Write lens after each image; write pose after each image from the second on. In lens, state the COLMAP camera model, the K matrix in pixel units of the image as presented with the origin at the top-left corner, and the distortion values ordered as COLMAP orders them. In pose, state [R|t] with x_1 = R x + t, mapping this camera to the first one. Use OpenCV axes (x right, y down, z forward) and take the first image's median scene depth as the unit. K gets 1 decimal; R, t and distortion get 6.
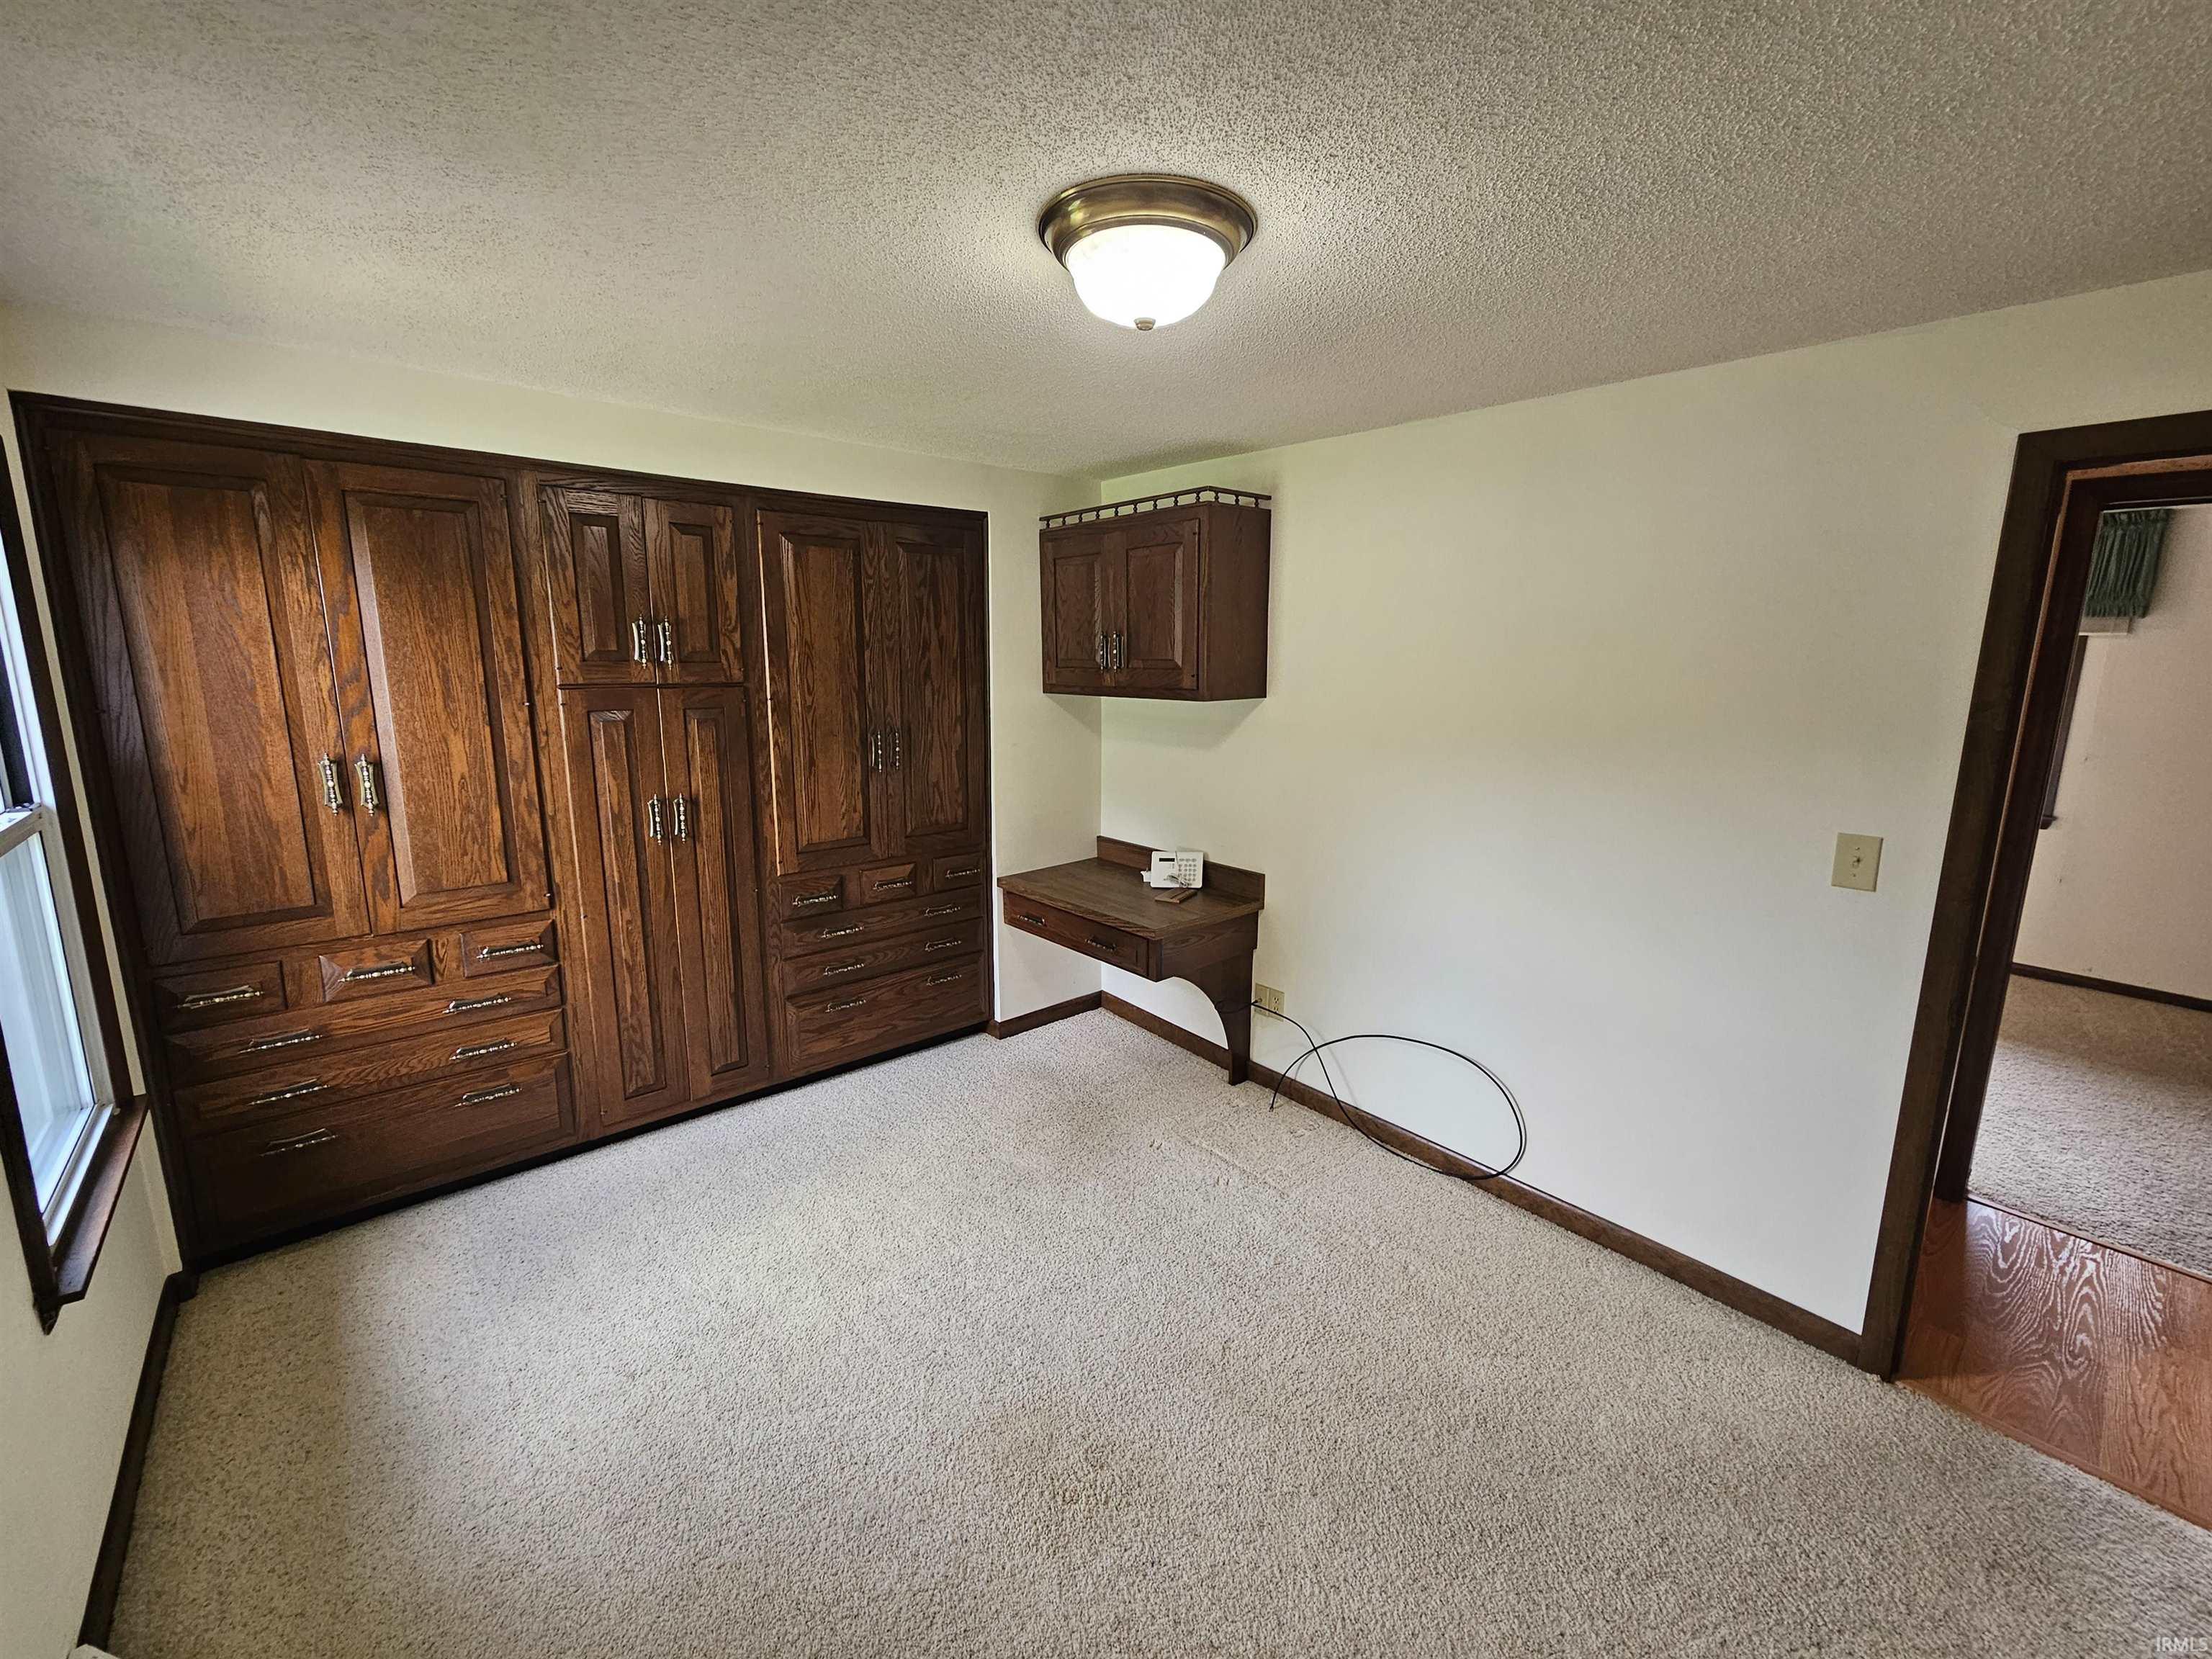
lens RADIAL K [[909.0, 0, 1109.3], [0, 909.0, 822.9], [0, 0, 1]] dist [-0.000106, -0.000466]
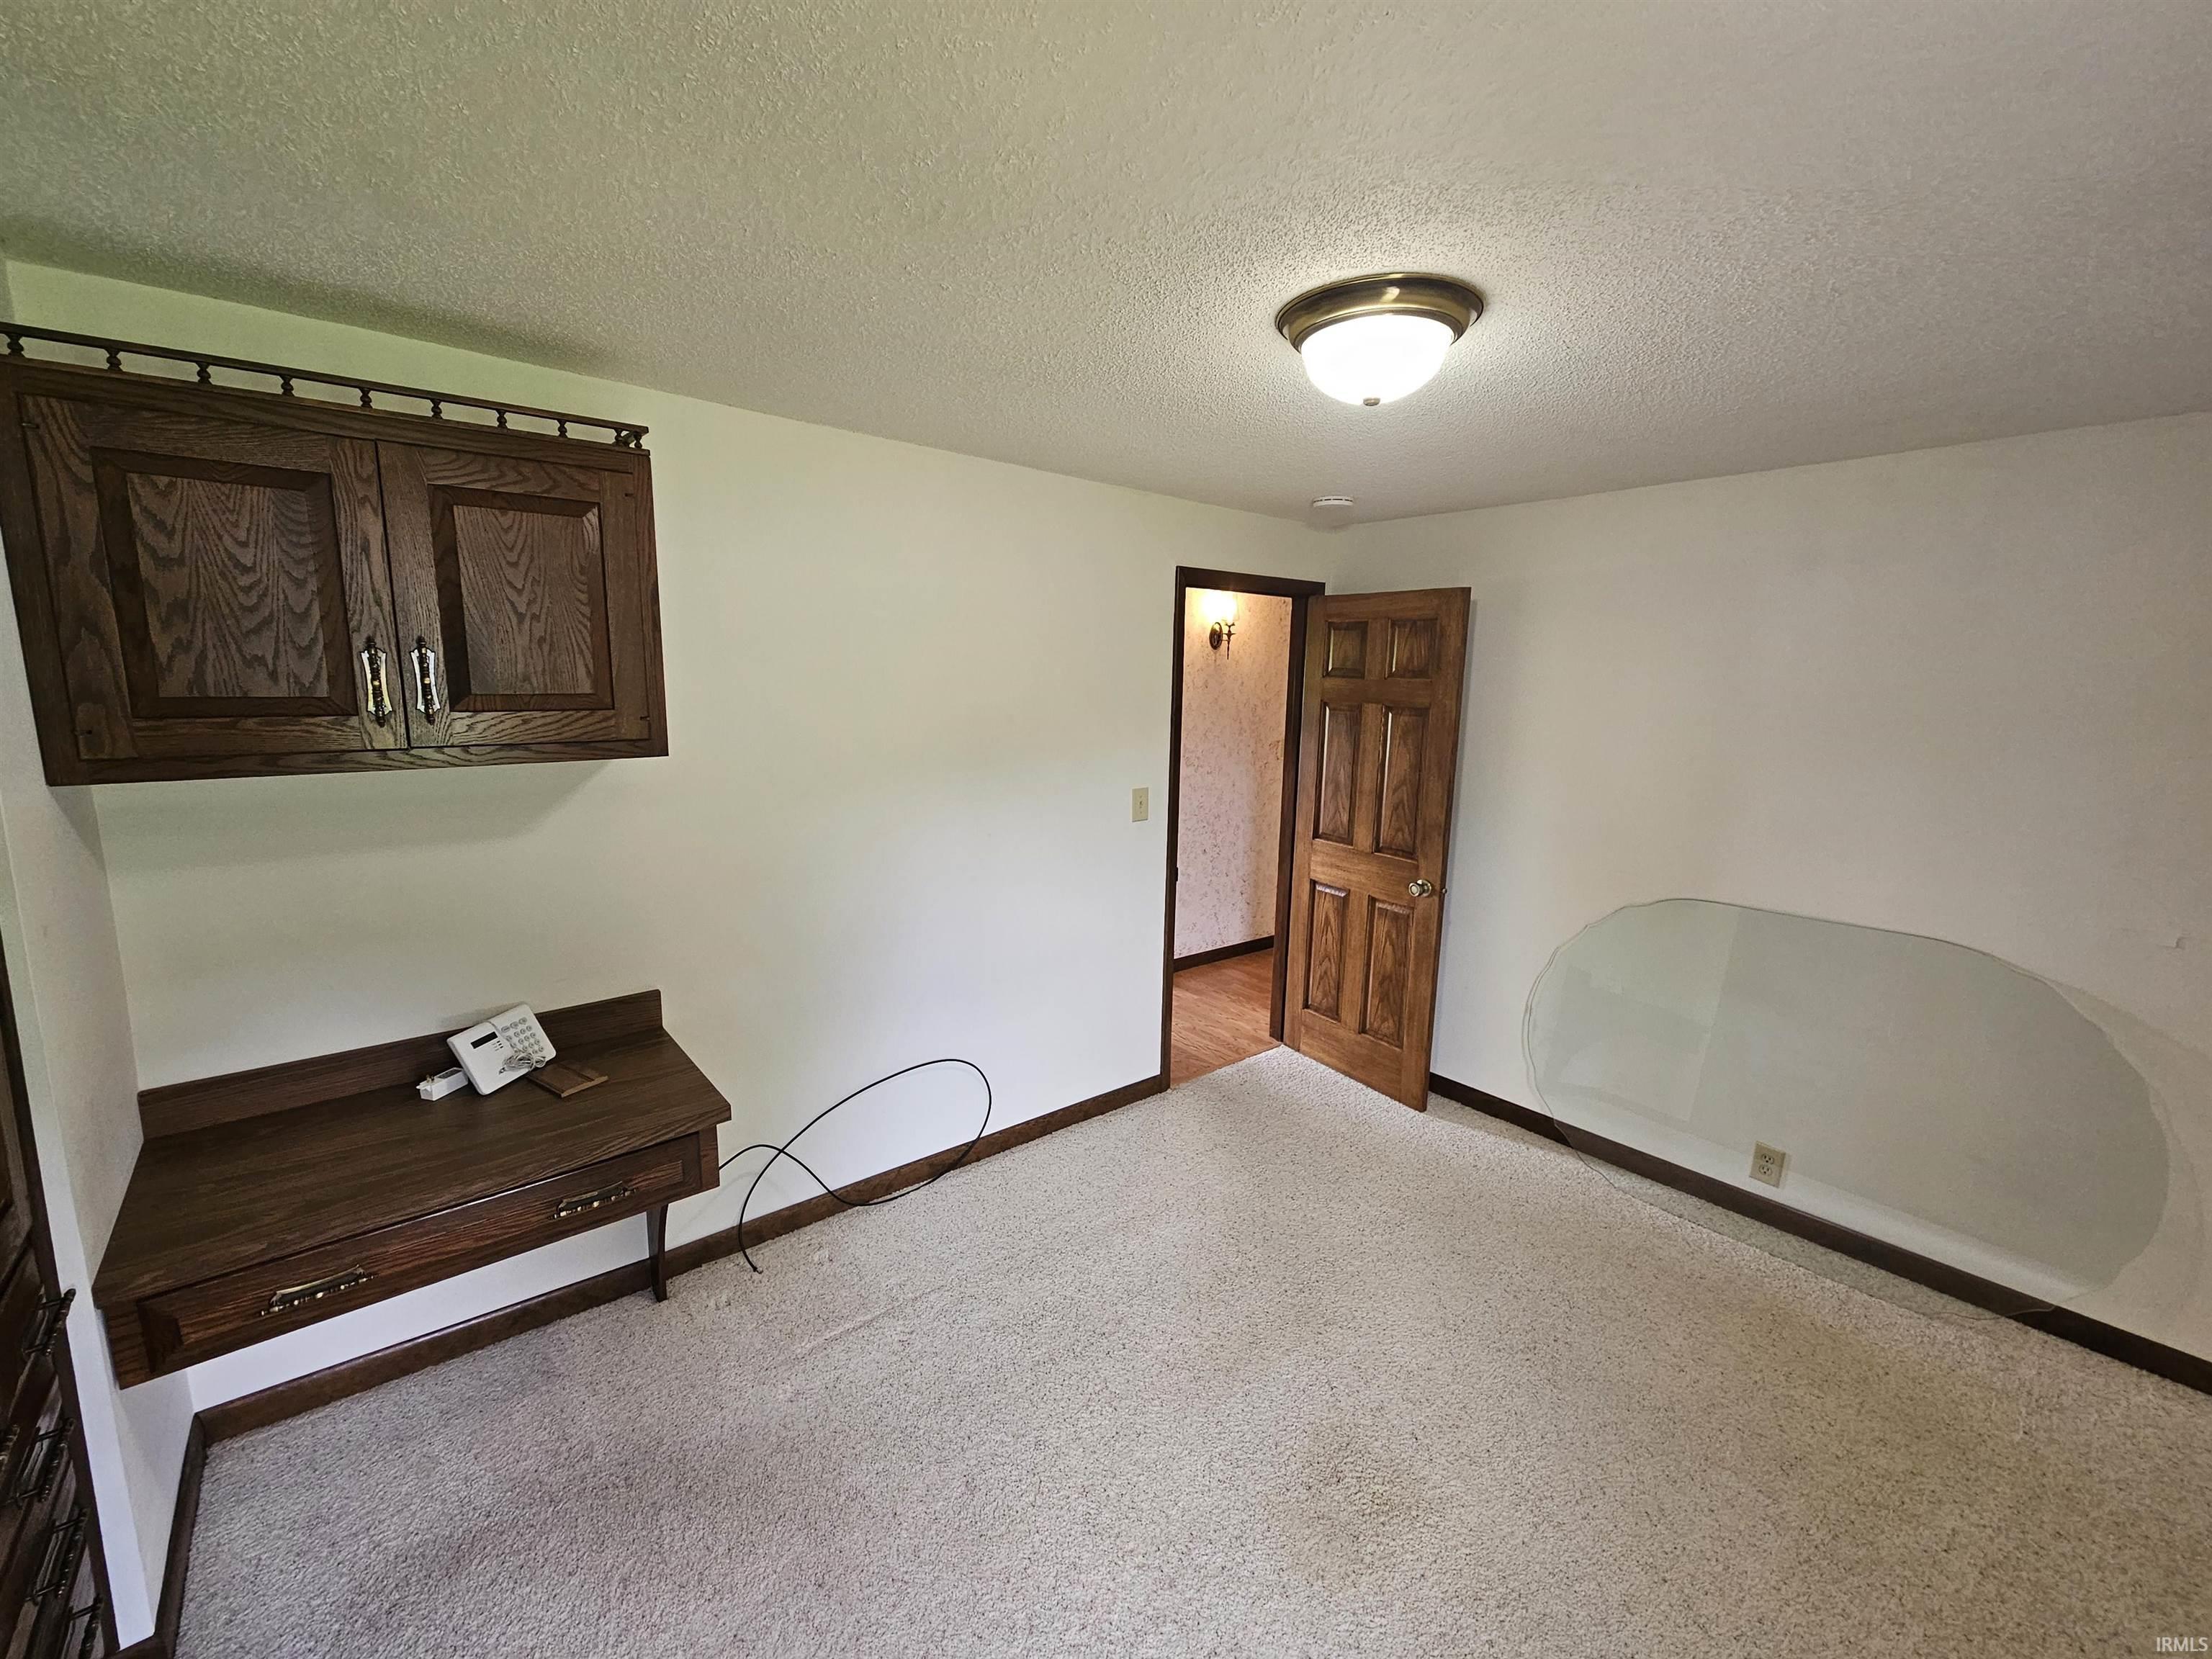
lens RADIAL K [[909.0, 0, 1109.3], [0, 909.0, 822.9], [0, 0, 1]] dist [-0.000106, -0.000466]
pose [[0.019232, -0.174787, 0.984418, -0.493761], [0.170310, 0.970783, 0.169039, -0.127602], [-0.985203, 0.164406, 0.048438, 0.591442]]
